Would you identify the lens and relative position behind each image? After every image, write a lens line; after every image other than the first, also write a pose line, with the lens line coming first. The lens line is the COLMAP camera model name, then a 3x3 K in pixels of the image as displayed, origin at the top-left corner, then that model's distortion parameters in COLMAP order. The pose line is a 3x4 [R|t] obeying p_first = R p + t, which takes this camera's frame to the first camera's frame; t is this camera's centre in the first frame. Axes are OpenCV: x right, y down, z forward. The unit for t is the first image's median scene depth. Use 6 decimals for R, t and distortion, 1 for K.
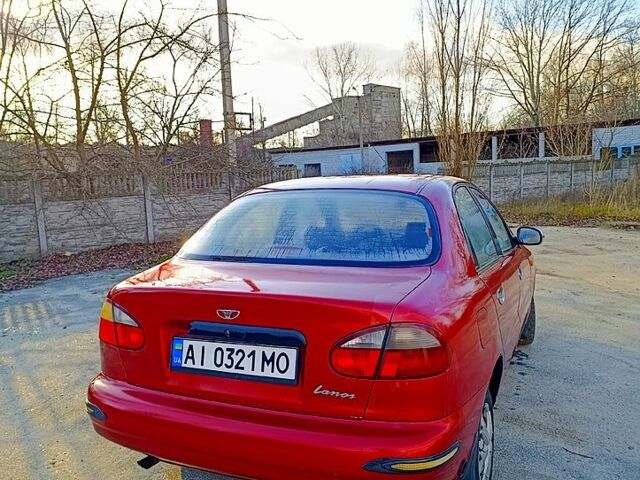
lens RADIAL K [[568.7, 0, 317.6], [0, 568.7, 238.9], [0, 0, 1]] dist [0.073170, -0.142306]
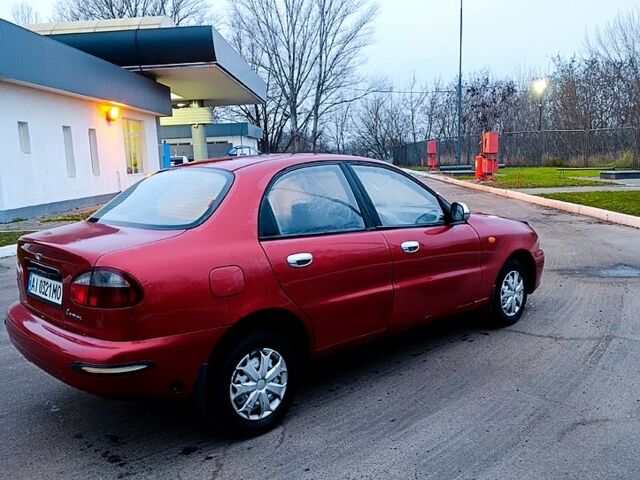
lens RADIAL K [[568.7, 0, 317.6], [0, 568.7, 238.9], [0, 0, 1]] dist [0.073170, -0.142306]
pose [[0.913258, 0.045909, -0.404786, 1.057543], [-0.030886, 0.998573, 0.043570, 0.002713], [0.406208, -0.027288, 0.913373, -0.032943]]
